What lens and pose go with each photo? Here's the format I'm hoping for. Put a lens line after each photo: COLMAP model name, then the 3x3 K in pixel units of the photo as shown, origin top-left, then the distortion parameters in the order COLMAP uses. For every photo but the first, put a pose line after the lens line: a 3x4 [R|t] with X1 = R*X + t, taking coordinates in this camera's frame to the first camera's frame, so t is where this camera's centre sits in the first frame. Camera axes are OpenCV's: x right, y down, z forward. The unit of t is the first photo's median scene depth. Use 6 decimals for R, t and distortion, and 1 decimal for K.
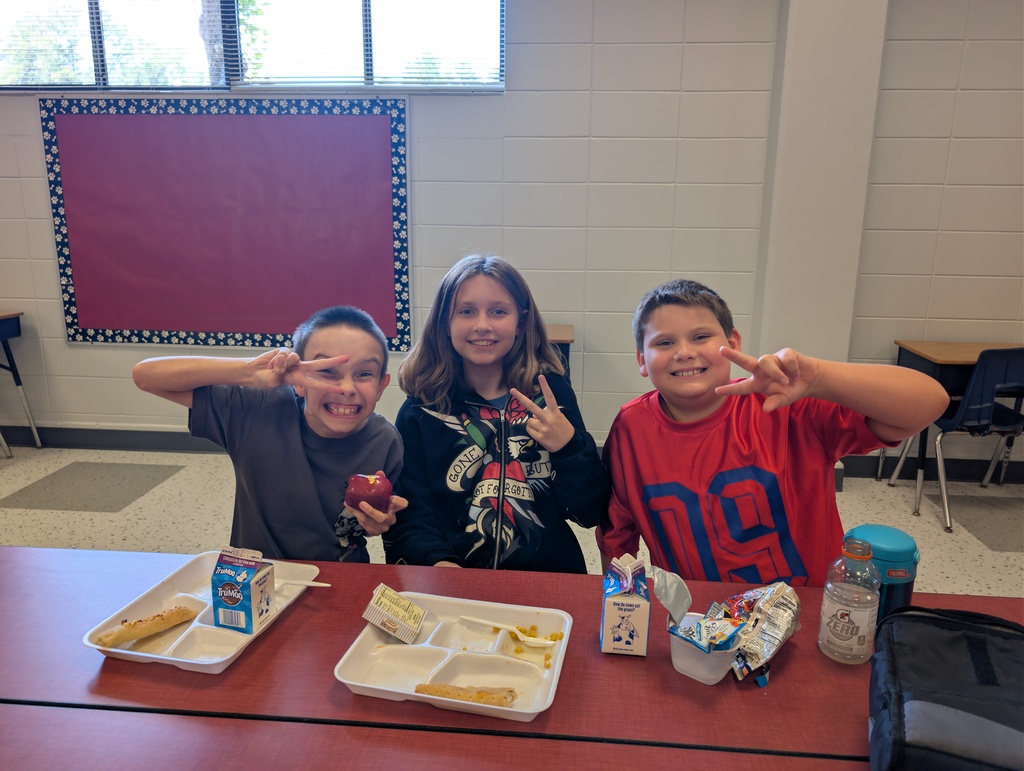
lens RADIAL K [[752.7, 0, 512.6], [0, 752.7, 387.1], [0, 0, 1]] dist [0.004033, -0.008490]
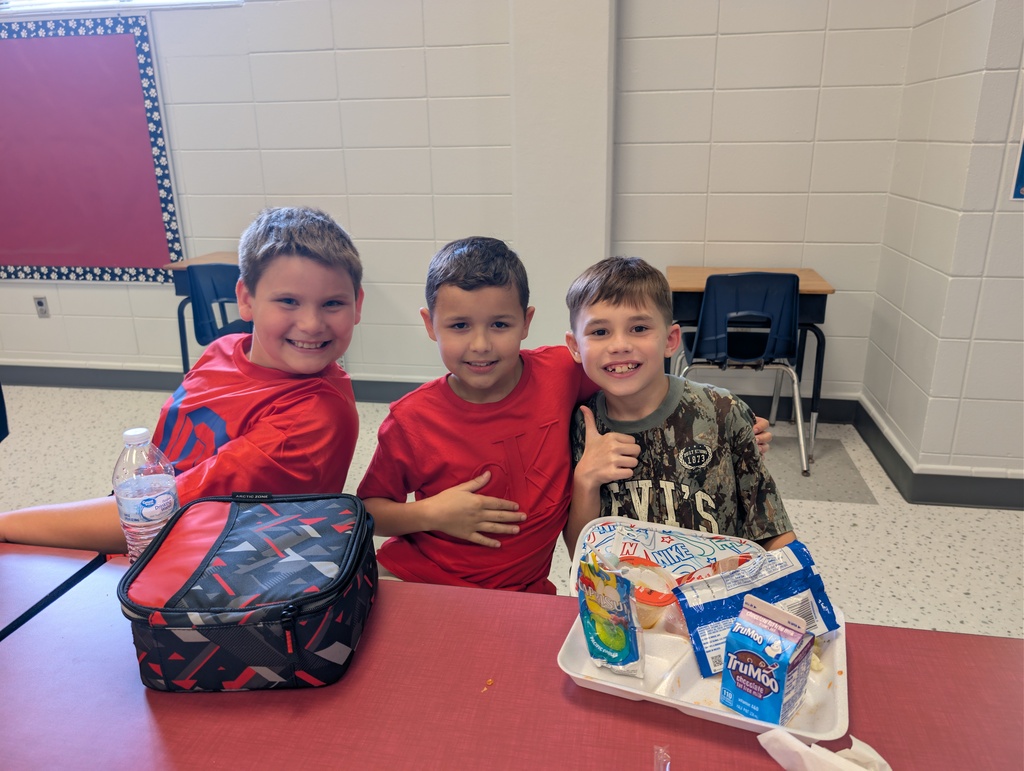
lens RADIAL K [[815.1, 0, 510.2], [0, 815.1, 428.1], [0, 0, 1]] dist [-0.003063, -0.000993]
pose [[0.994253, 0.010863, -0.106504, 0.416393], [0.002137, 0.992627, 0.121194, 0.013664], [0.107035, -0.120725, 0.986899, -0.034360]]
